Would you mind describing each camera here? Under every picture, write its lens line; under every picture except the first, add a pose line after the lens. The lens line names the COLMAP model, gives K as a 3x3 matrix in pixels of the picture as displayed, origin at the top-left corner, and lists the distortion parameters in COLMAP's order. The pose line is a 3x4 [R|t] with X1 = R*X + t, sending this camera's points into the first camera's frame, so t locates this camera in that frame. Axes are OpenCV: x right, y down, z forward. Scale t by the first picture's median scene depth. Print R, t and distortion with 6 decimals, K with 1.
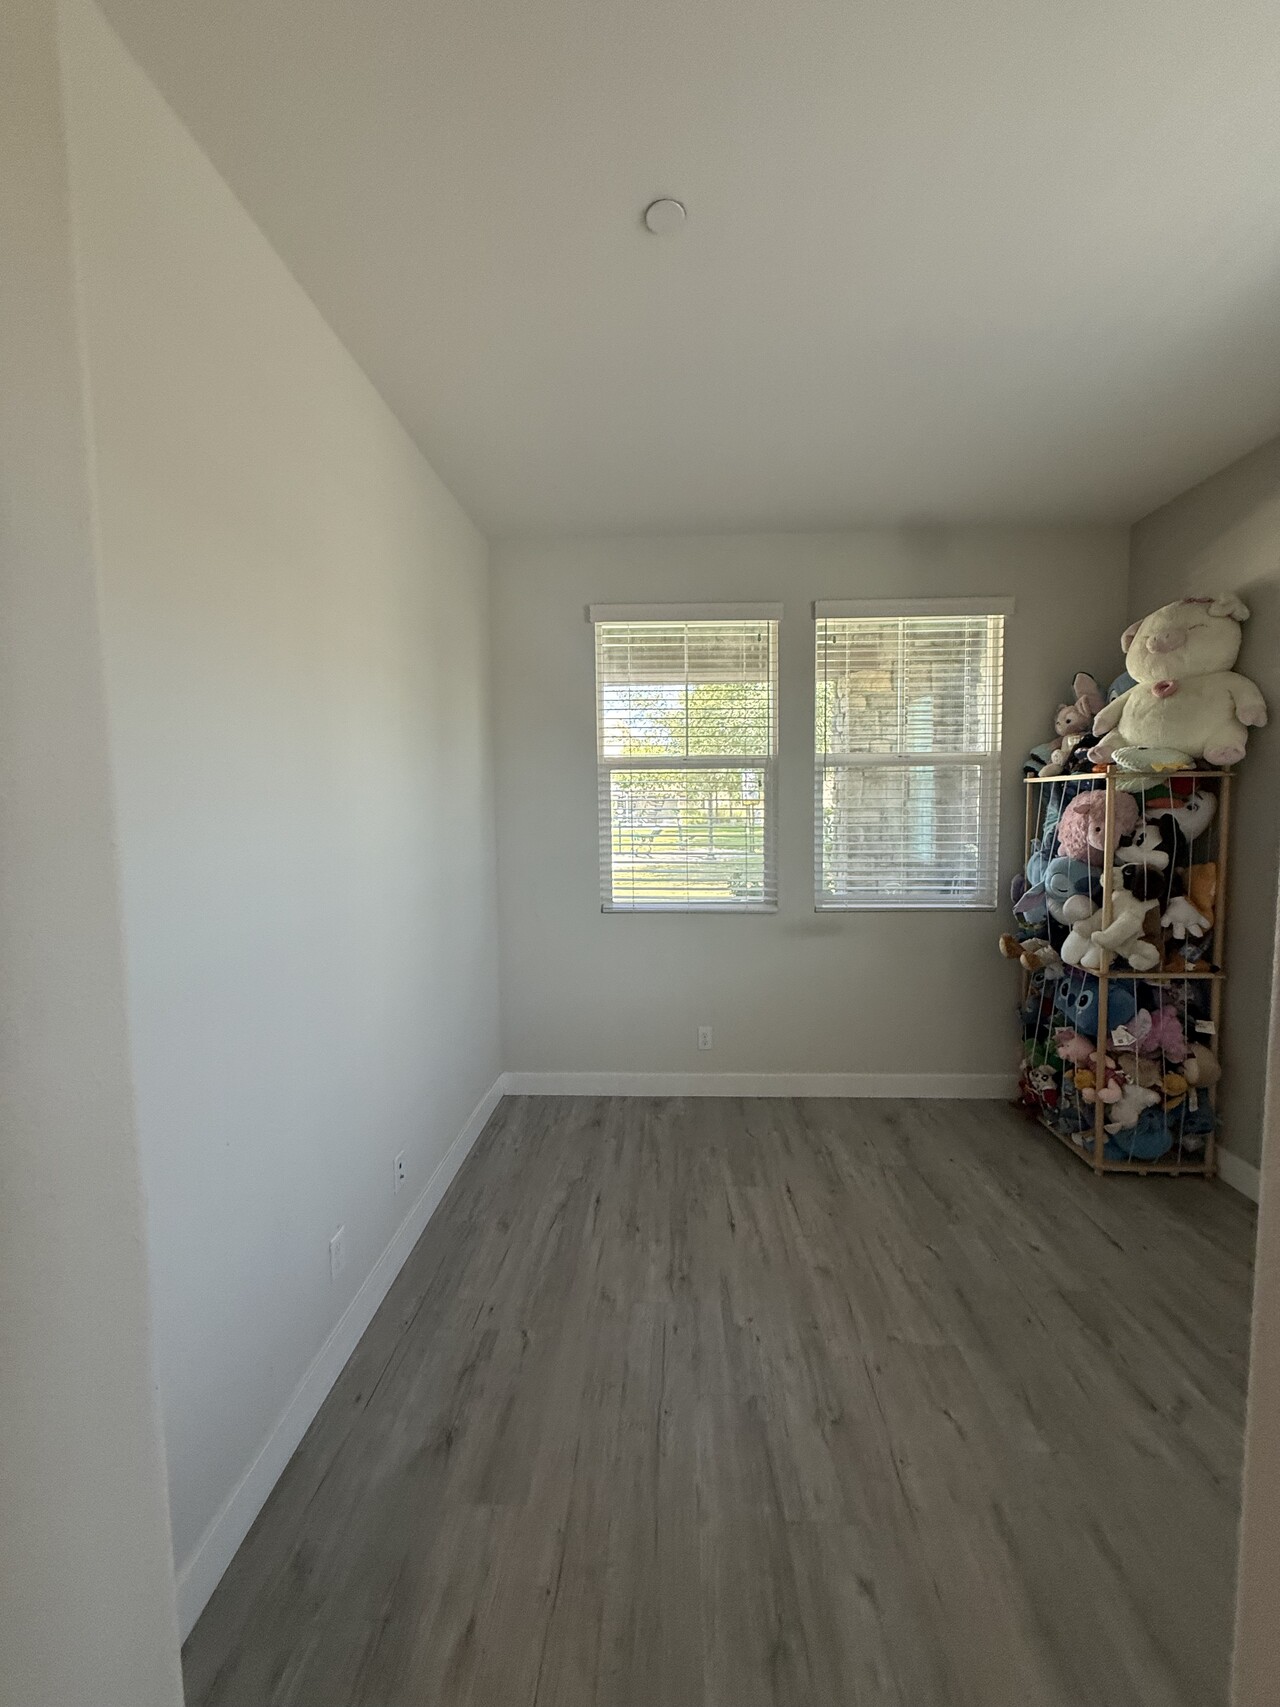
lens RADIAL K [[681.3, 0, 641.9], [0, 681.3, 854.7], [0, 0, 1]] dist [-0.000518, -0.000163]
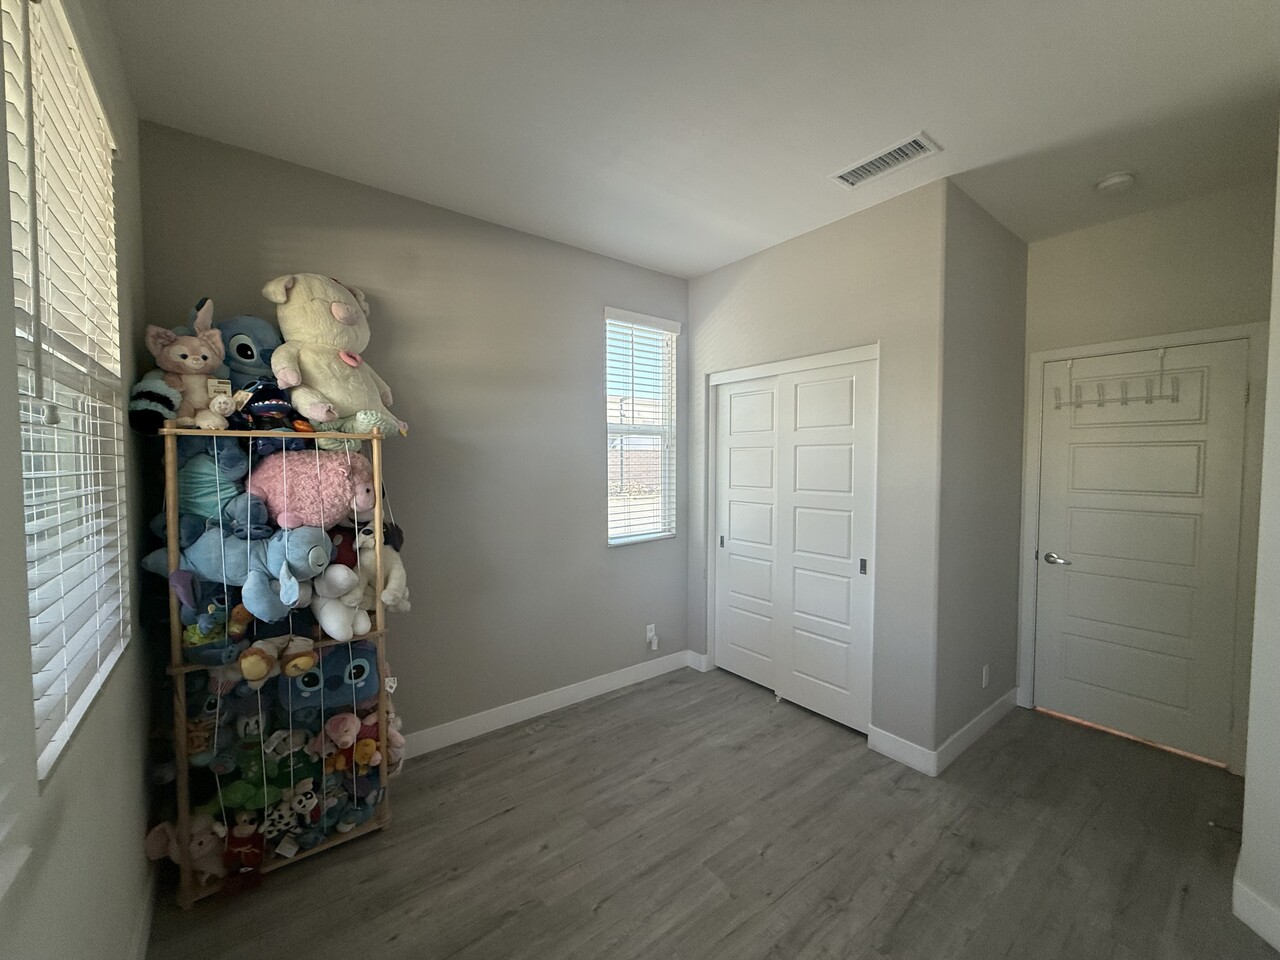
lens RADIAL K [[510.9, 0, 638.9], [0, 510.9, 477.1], [0, 0, 1]] dist [-0.000518, -0.000163]
pose [[-0.650398, -0.012102, 0.759498, -0.169232], [0.068159, 0.994910, 0.074221, -0.094587], [-0.756530, 0.100040, -0.646262, 1.333713]]
